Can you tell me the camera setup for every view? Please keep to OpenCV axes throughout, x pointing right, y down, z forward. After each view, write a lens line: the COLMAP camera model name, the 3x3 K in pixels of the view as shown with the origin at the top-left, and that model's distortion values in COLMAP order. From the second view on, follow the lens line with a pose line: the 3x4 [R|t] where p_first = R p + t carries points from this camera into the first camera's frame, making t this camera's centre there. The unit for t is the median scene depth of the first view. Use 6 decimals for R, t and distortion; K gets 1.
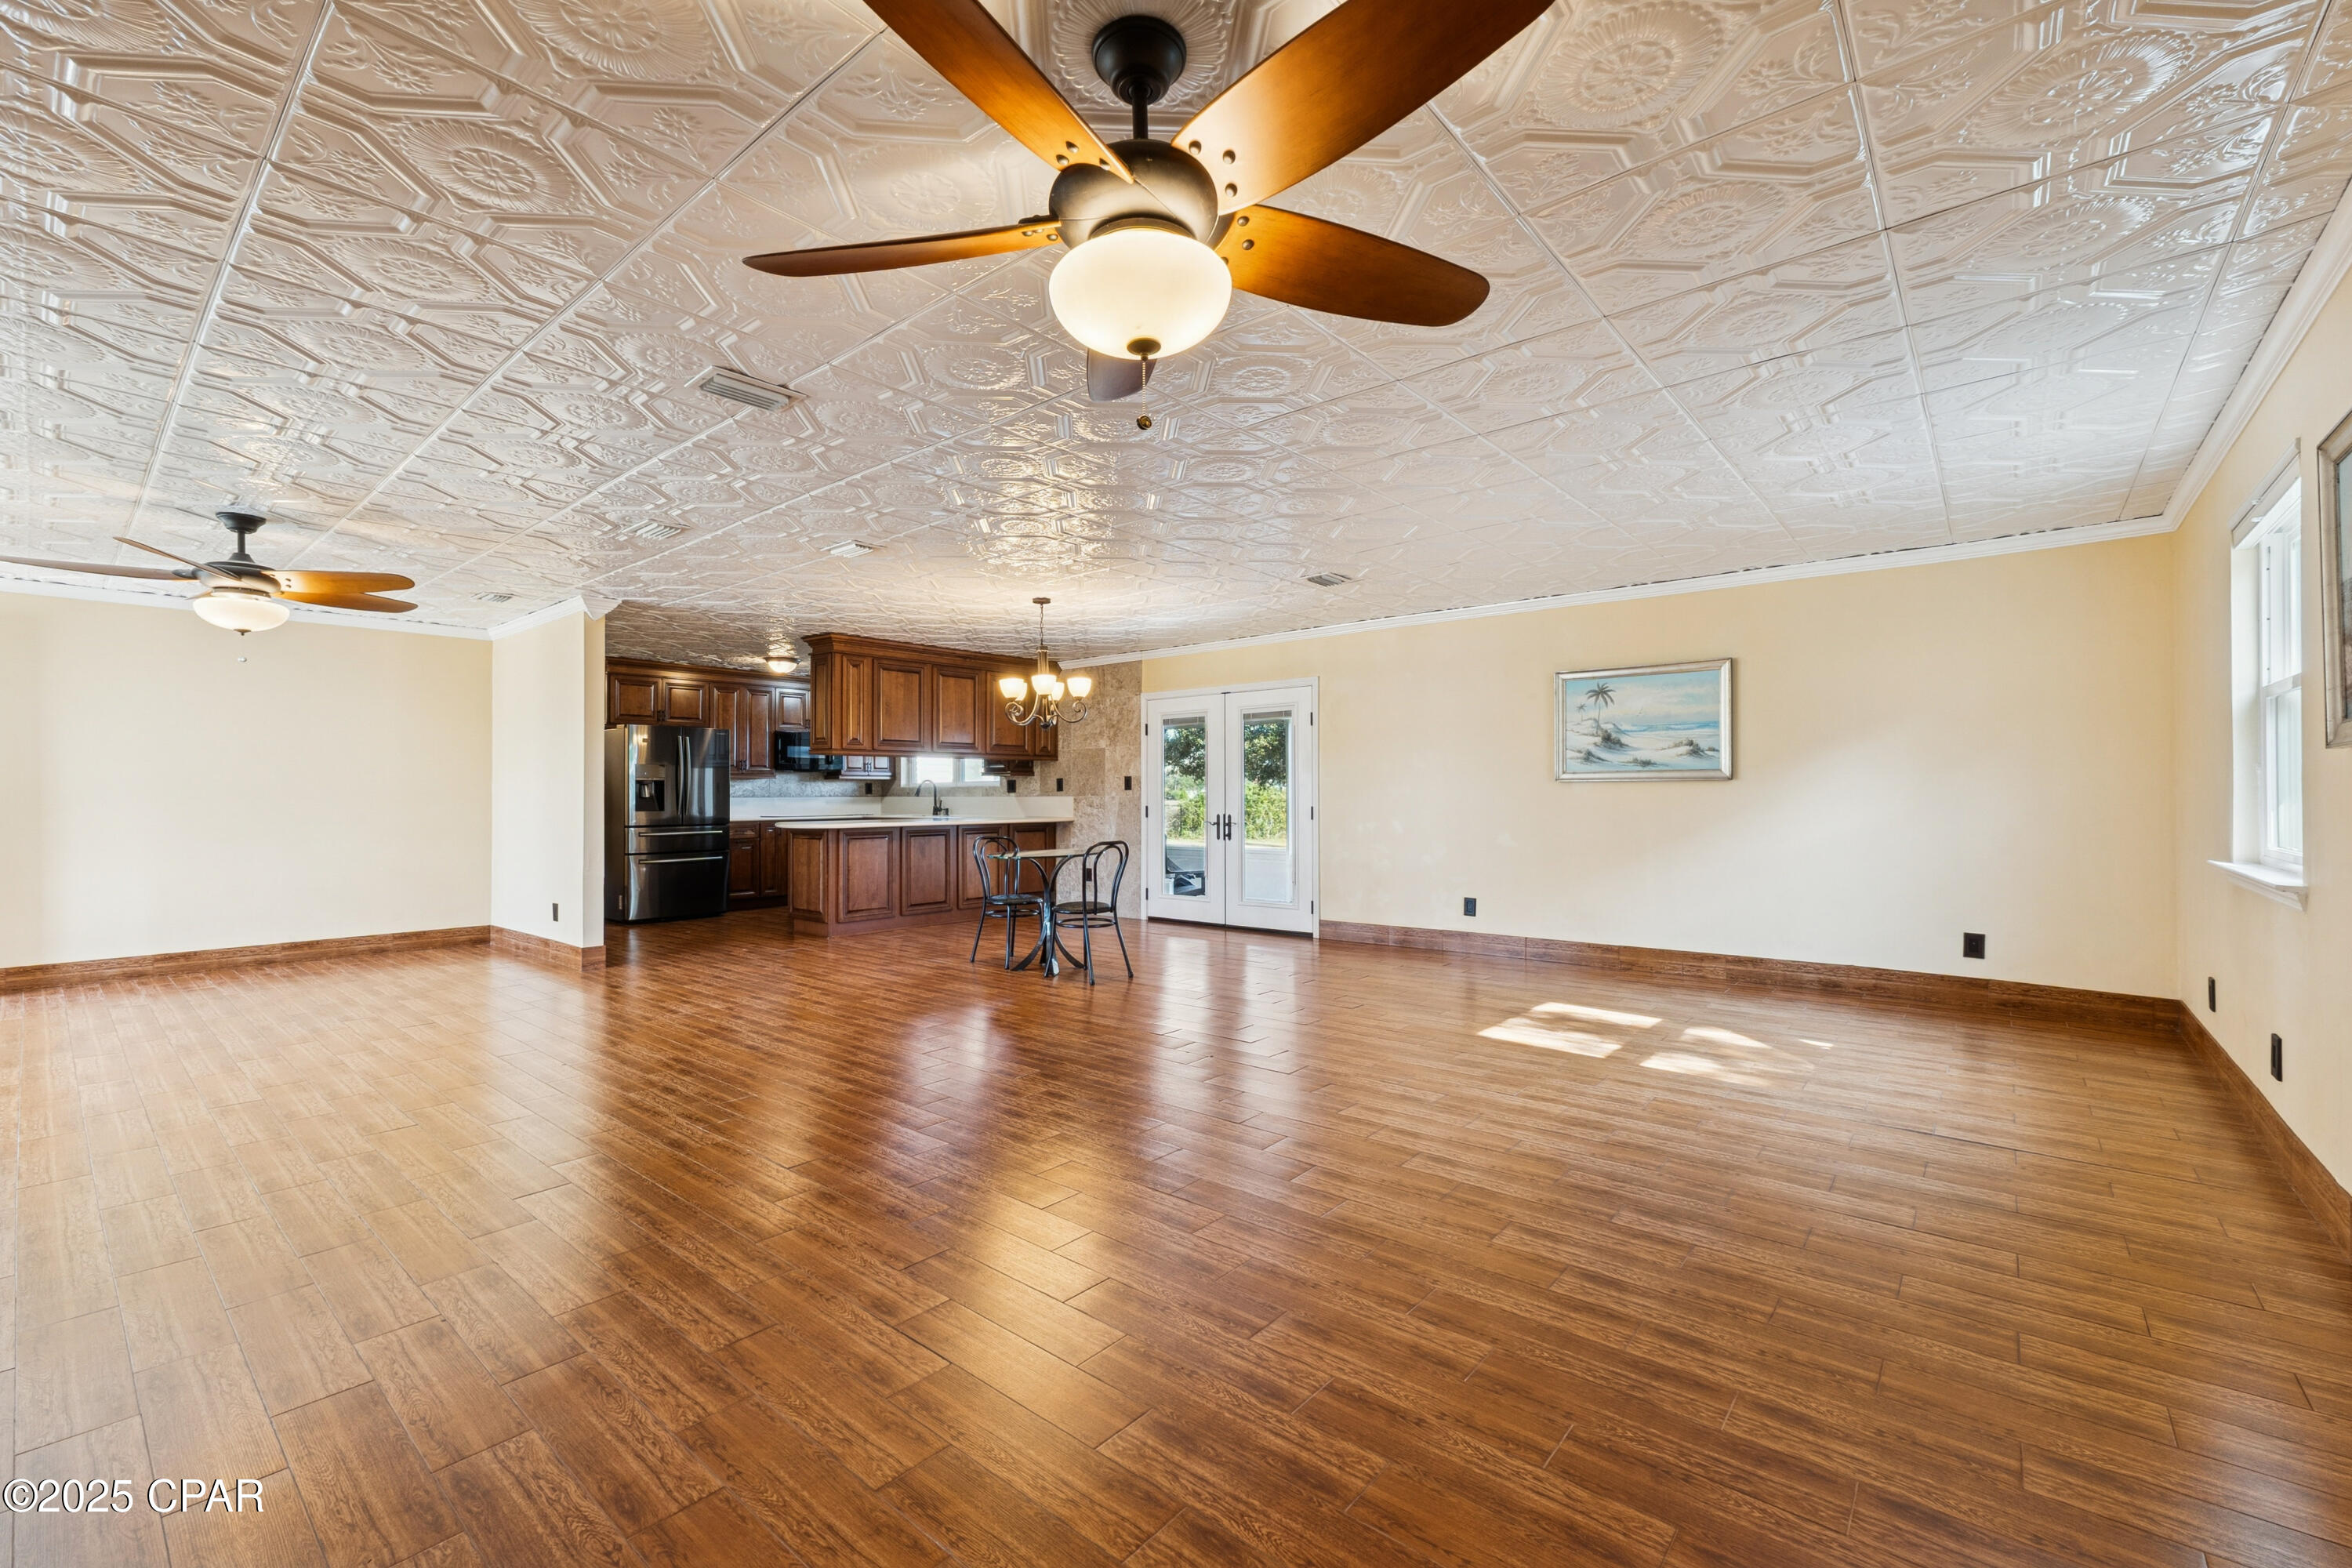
lens RADIAL K [[956.3, 0, 1168.5], [0, 956.3, 793.7], [0, 0, 1]] dist [-0.000815, -0.000197]
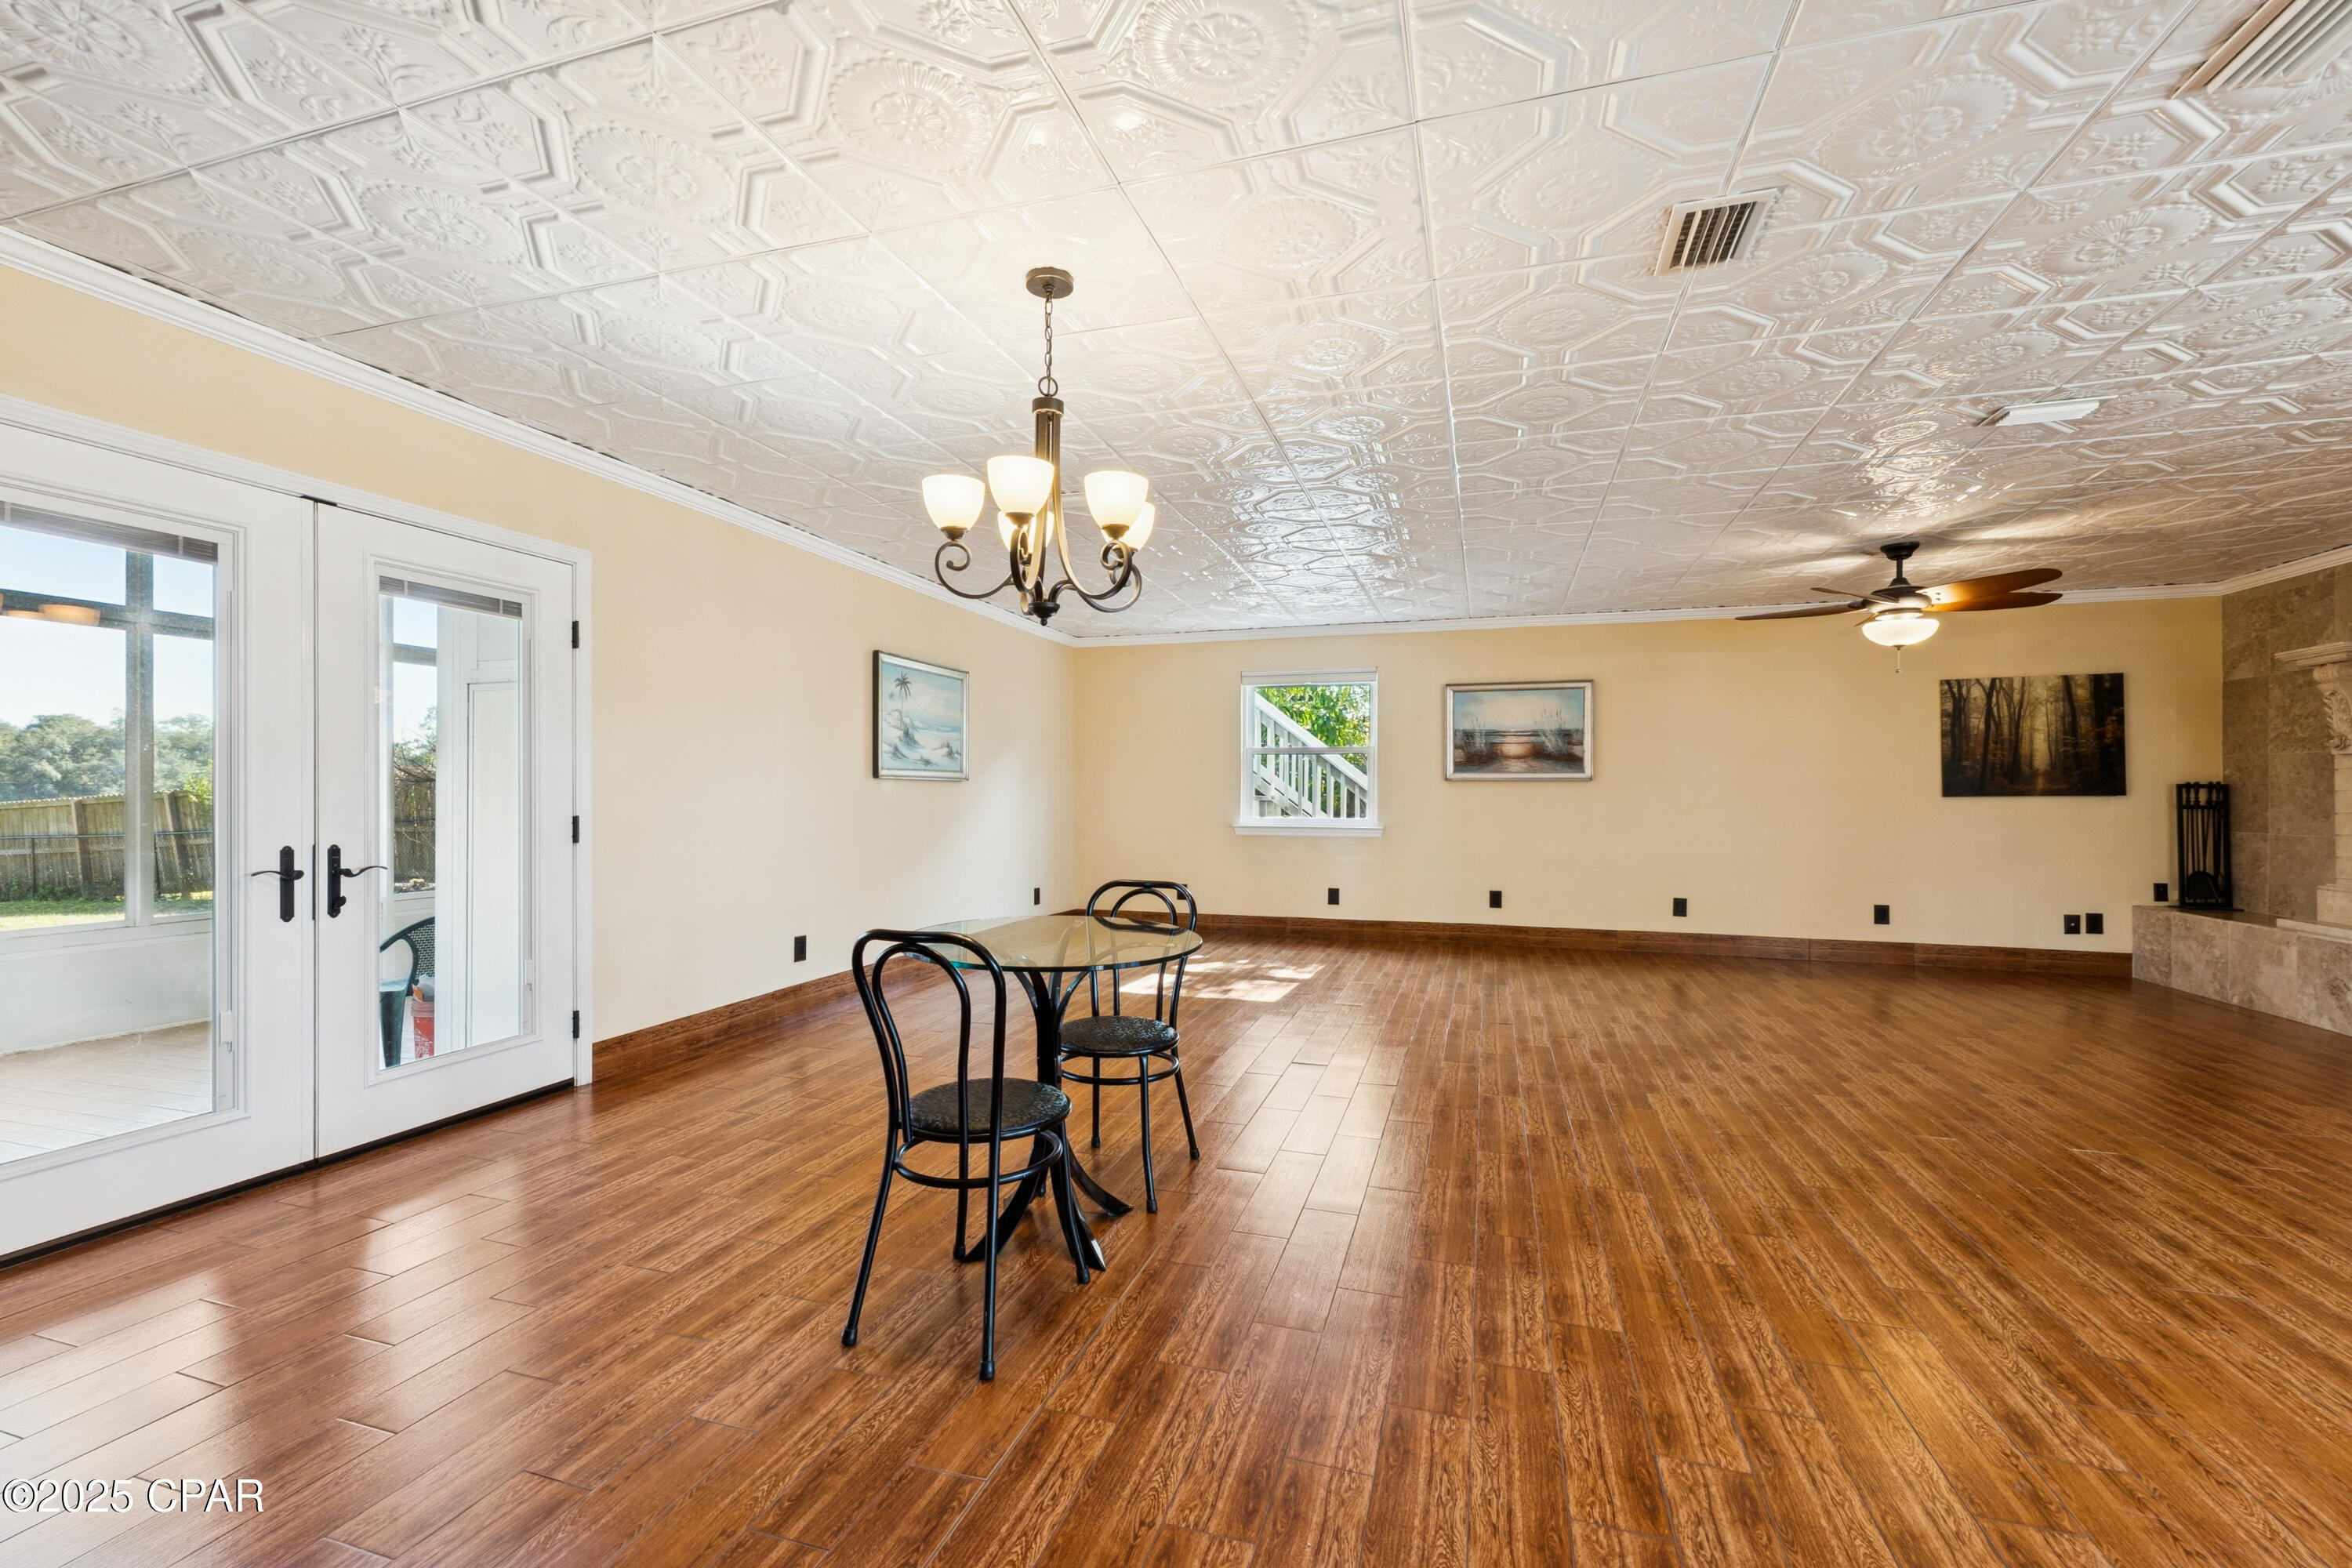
lens RADIAL K [[986.2, 0, 1175.5], [0, 986.2, 793.8], [0, 0, 1]] dist [-0.001529, 0.000333]
pose [[-0.384650, 0.004393, 0.923052, -0.539068], [0.000038, 0.999989, -0.004743, 0.005690], [-0.923062, -0.001789, -0.384646, 1.153331]]
